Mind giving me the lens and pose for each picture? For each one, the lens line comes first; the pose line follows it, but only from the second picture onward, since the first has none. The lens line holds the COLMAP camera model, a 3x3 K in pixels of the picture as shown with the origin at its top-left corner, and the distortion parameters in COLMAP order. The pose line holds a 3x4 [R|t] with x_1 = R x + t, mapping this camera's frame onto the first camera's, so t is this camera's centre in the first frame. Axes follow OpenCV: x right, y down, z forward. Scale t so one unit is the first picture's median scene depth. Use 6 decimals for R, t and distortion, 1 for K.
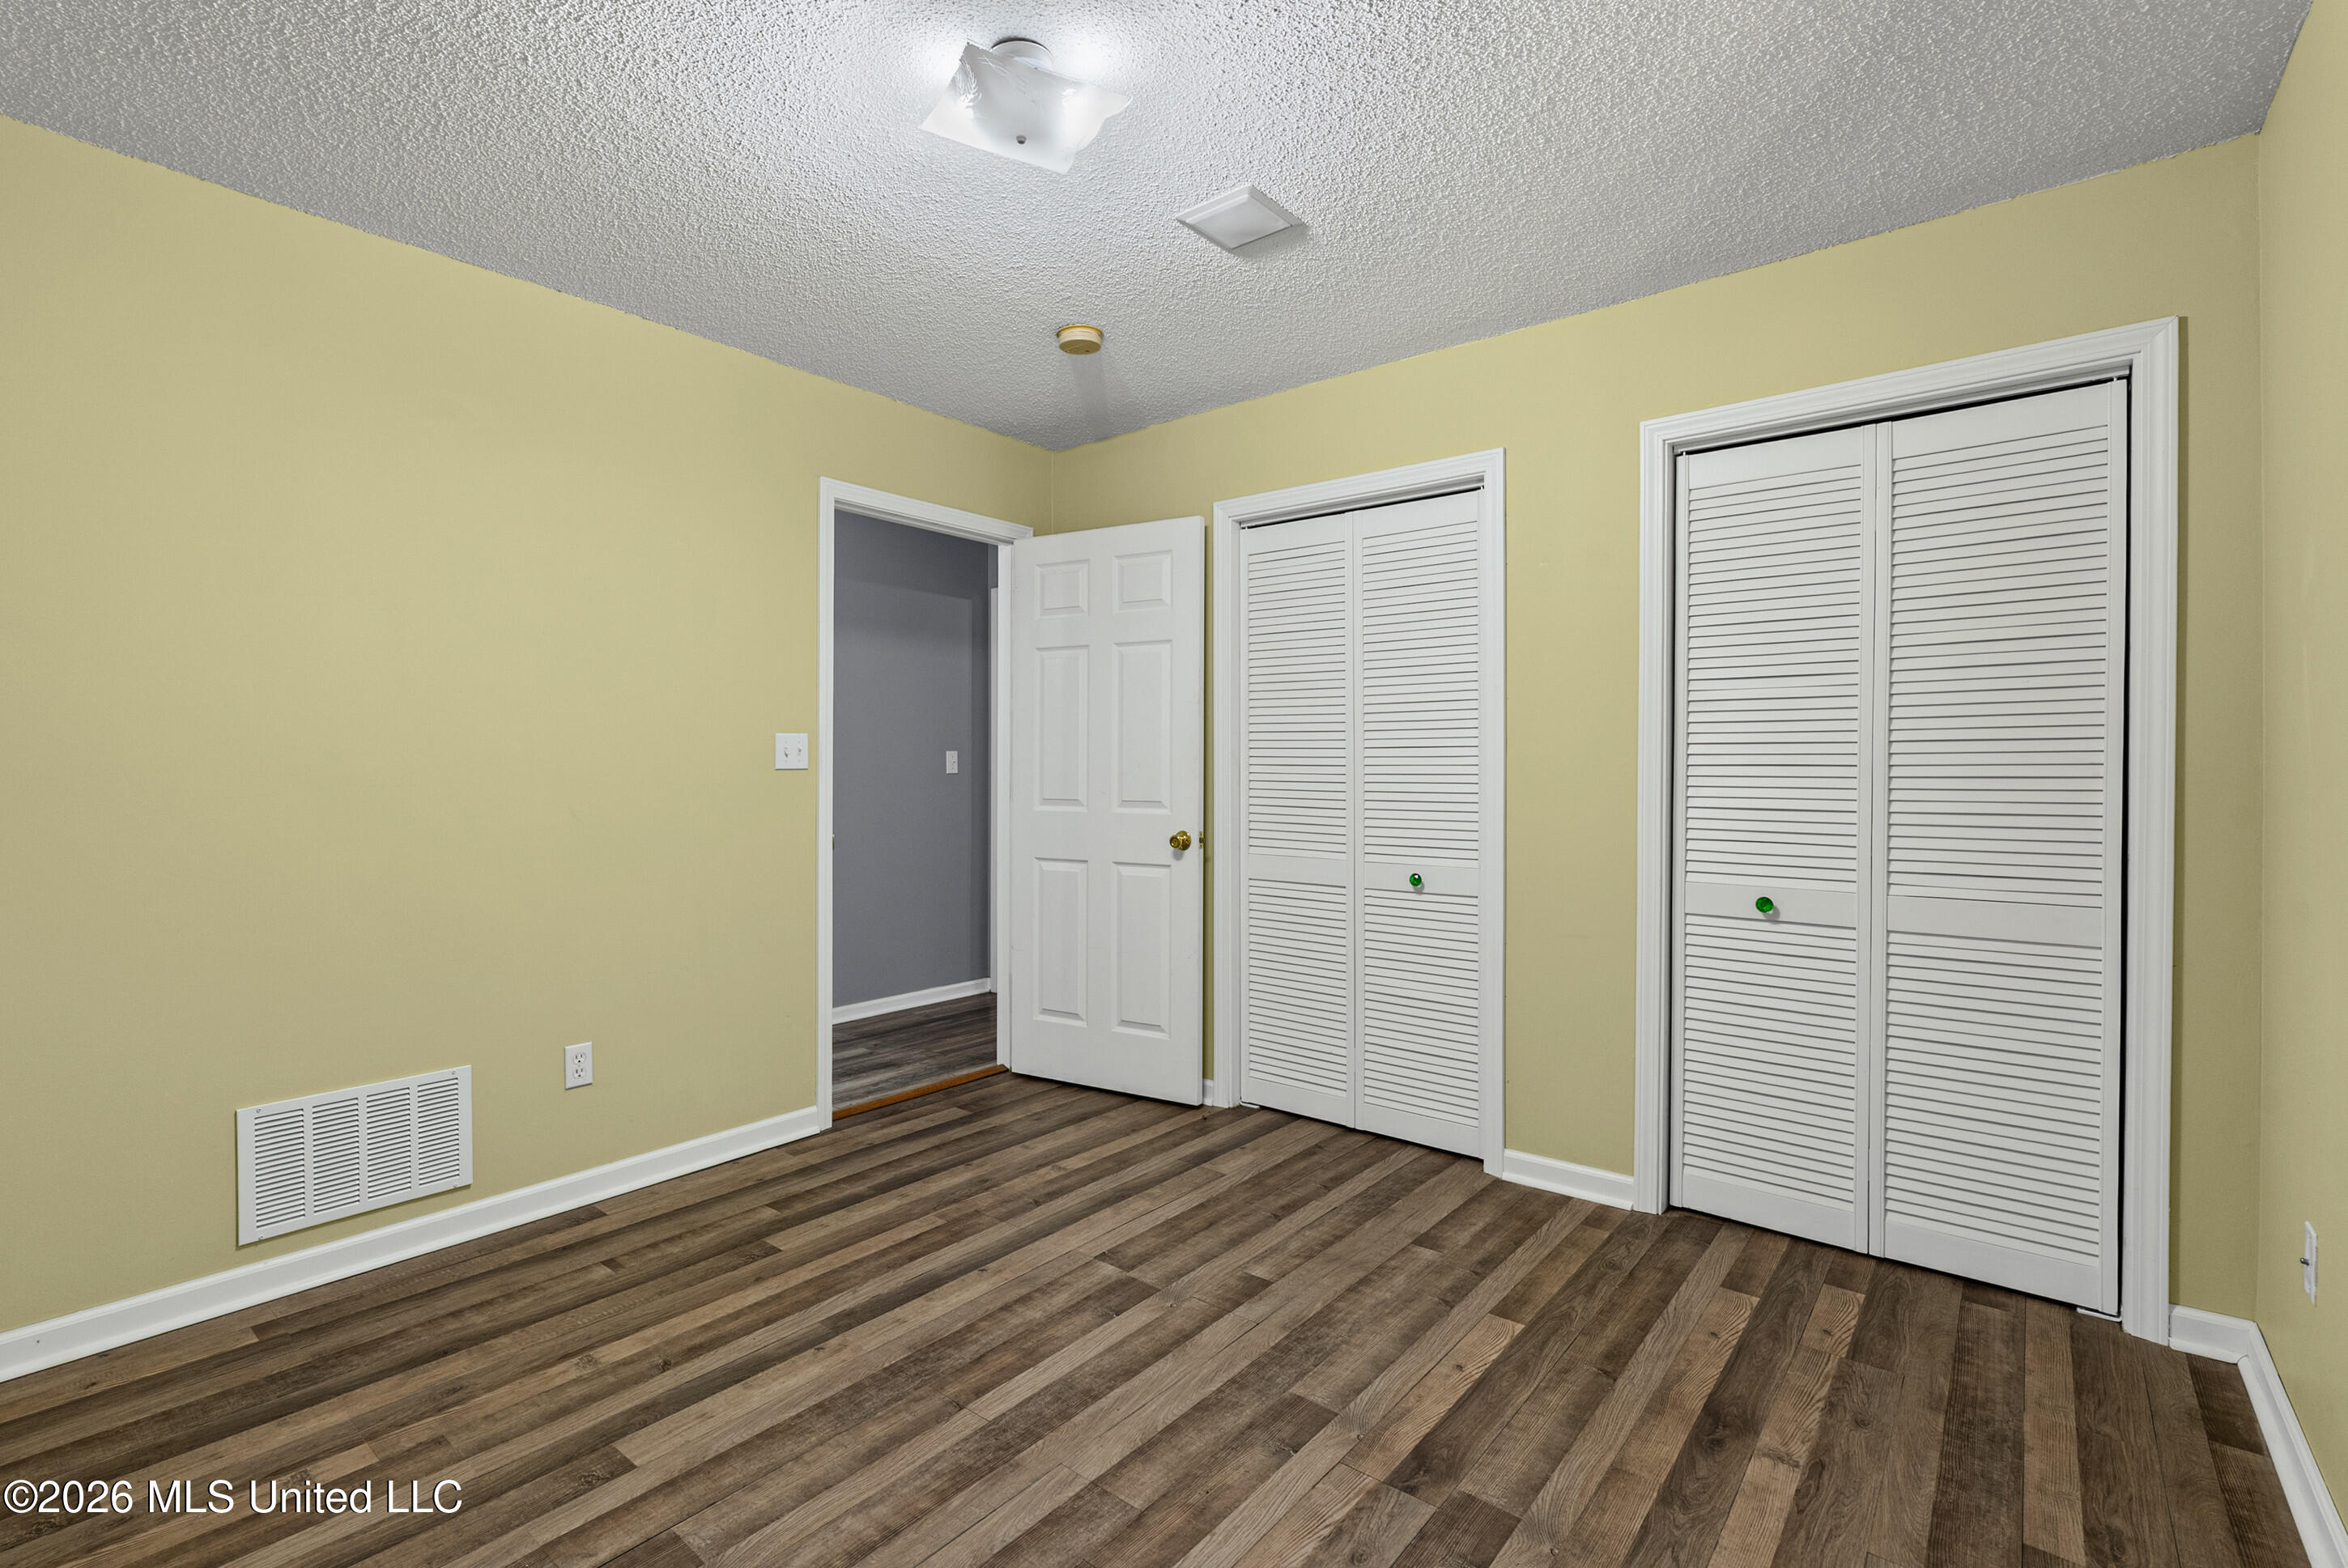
lens RADIAL K [[1070.5, 0, 1175.8], [0, 1070.5, 780.9], [0, 0, 1]] dist [-0.002294, -0.000356]
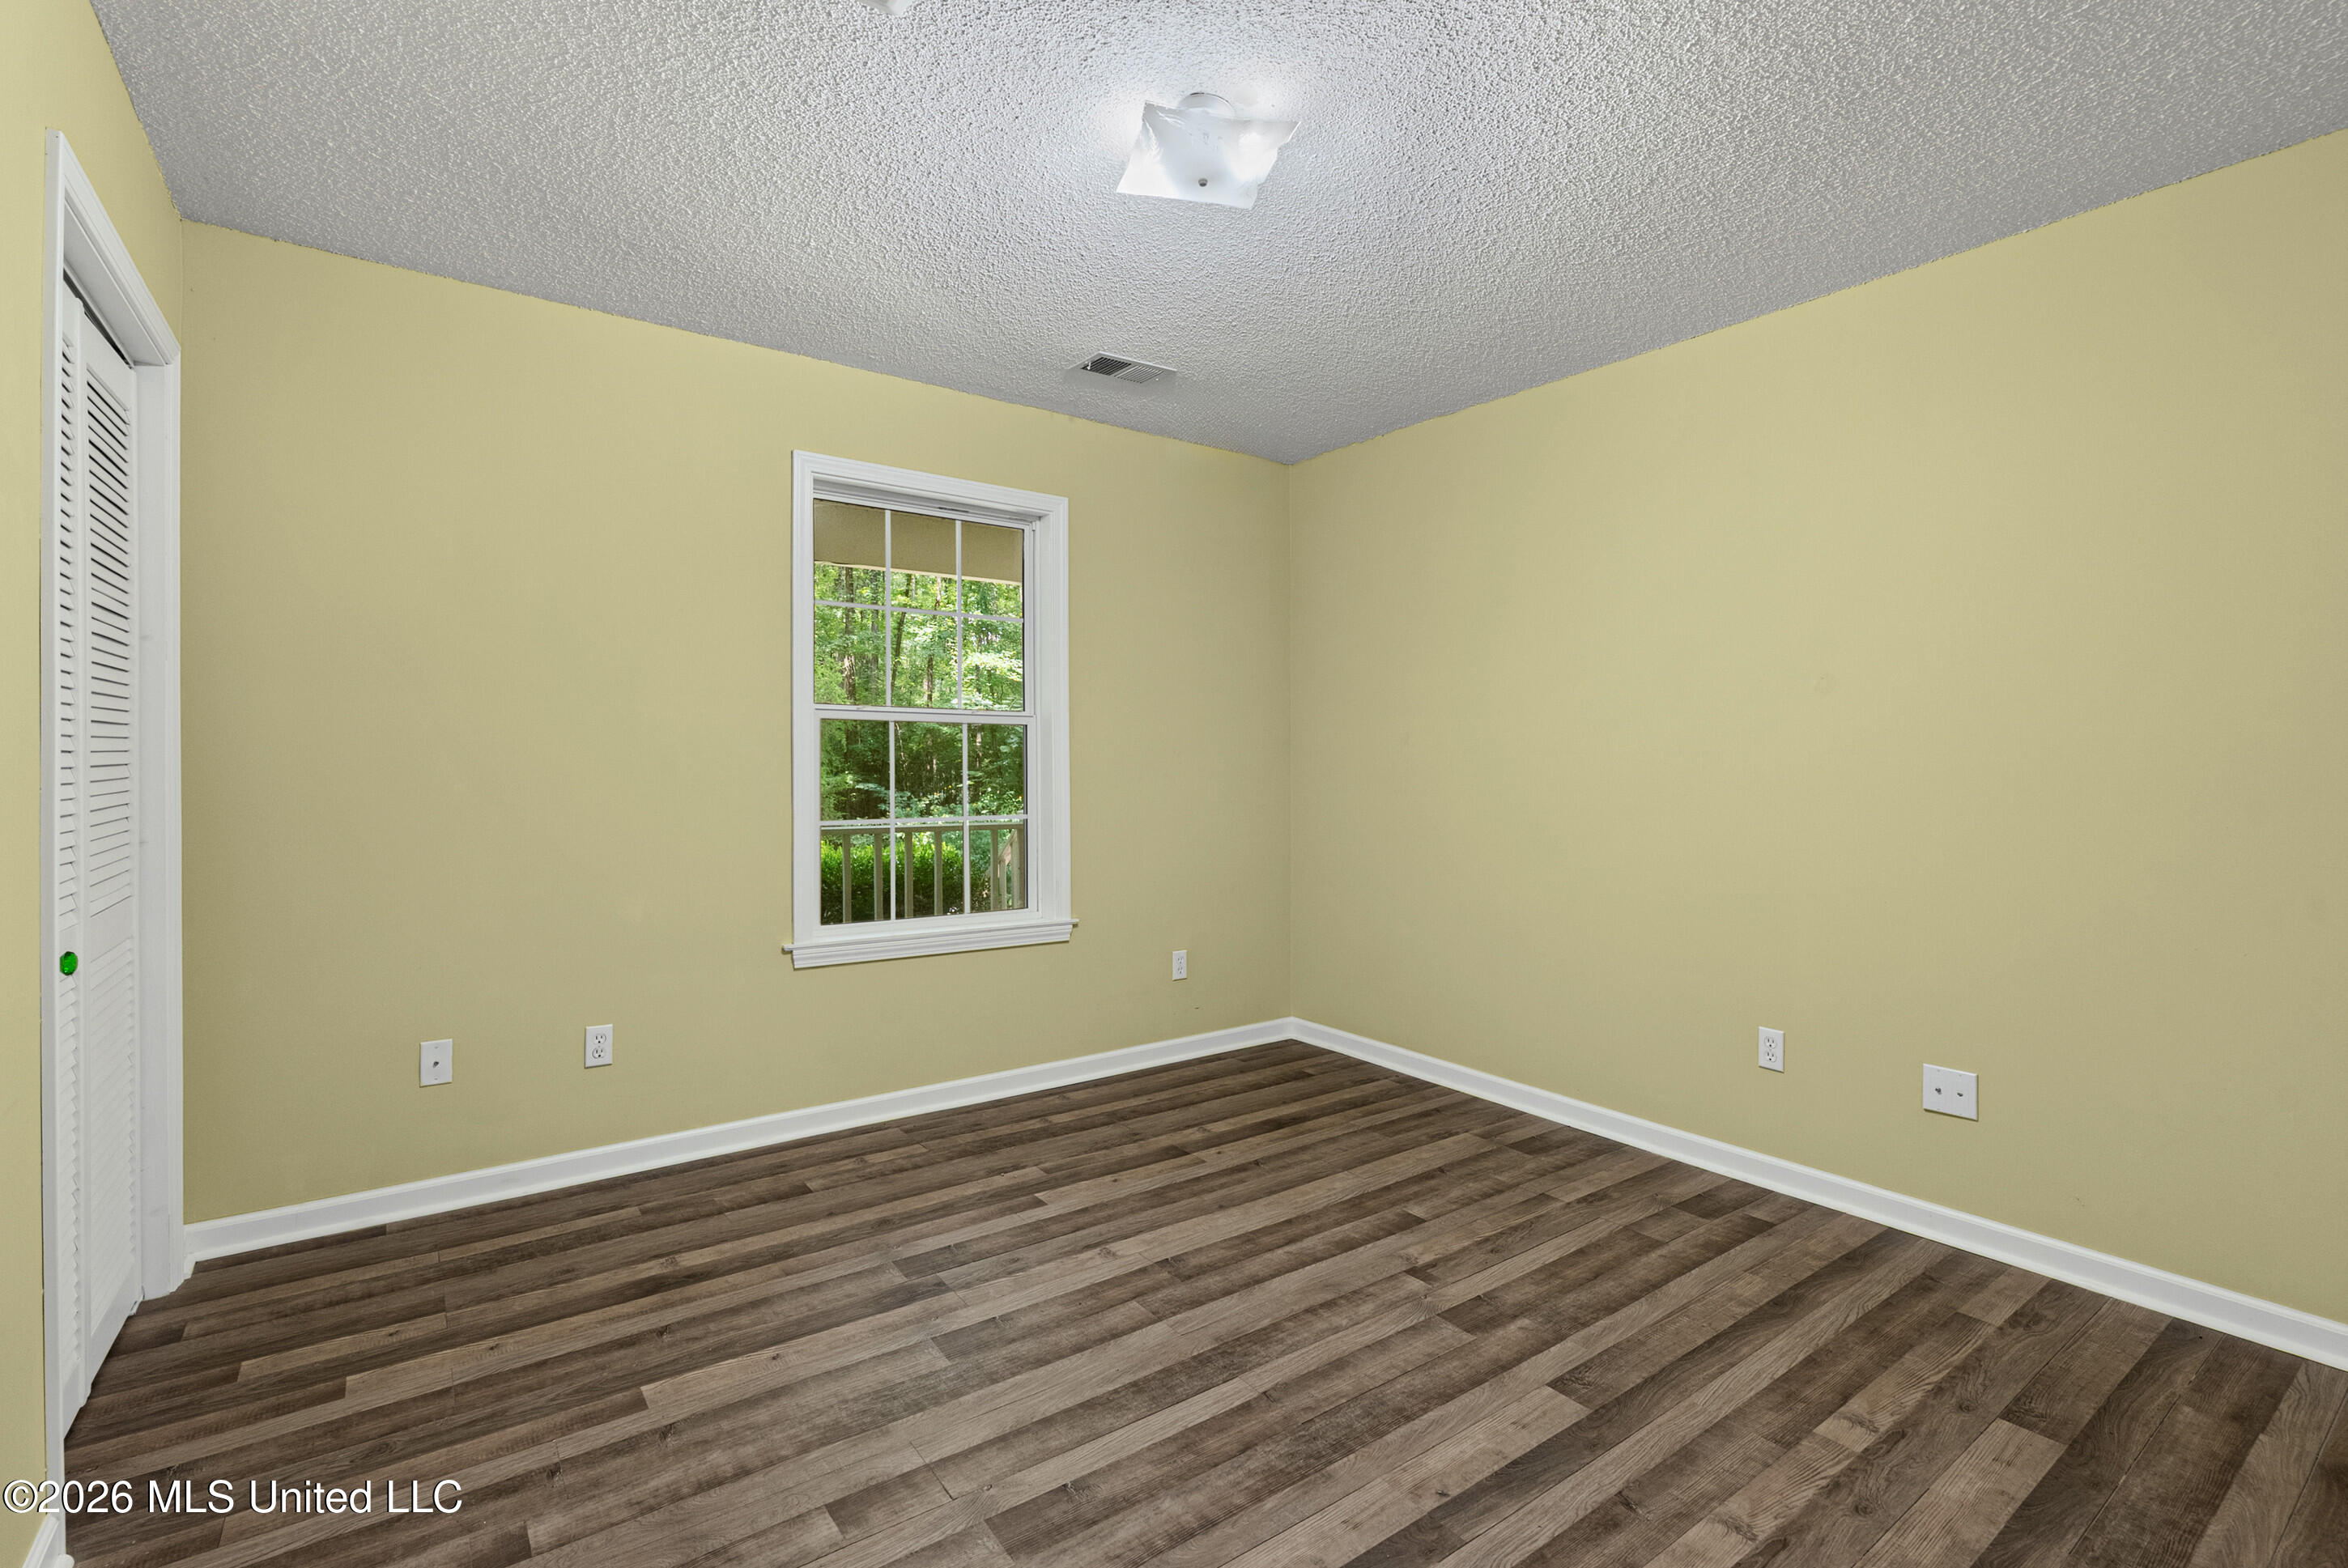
lens RADIAL K [[1070.5, 0, 1172.9], [0, 1070.5, 772.5], [0, 0, 1]] dist [-0.002294, -0.000356]
pose [[-0.966522, -0.010608, 0.256366, -0.367354], [-0.004820, 0.999719, 0.023195, -0.026903], [-0.256540, 0.021183, -0.966302, 1.973634]]
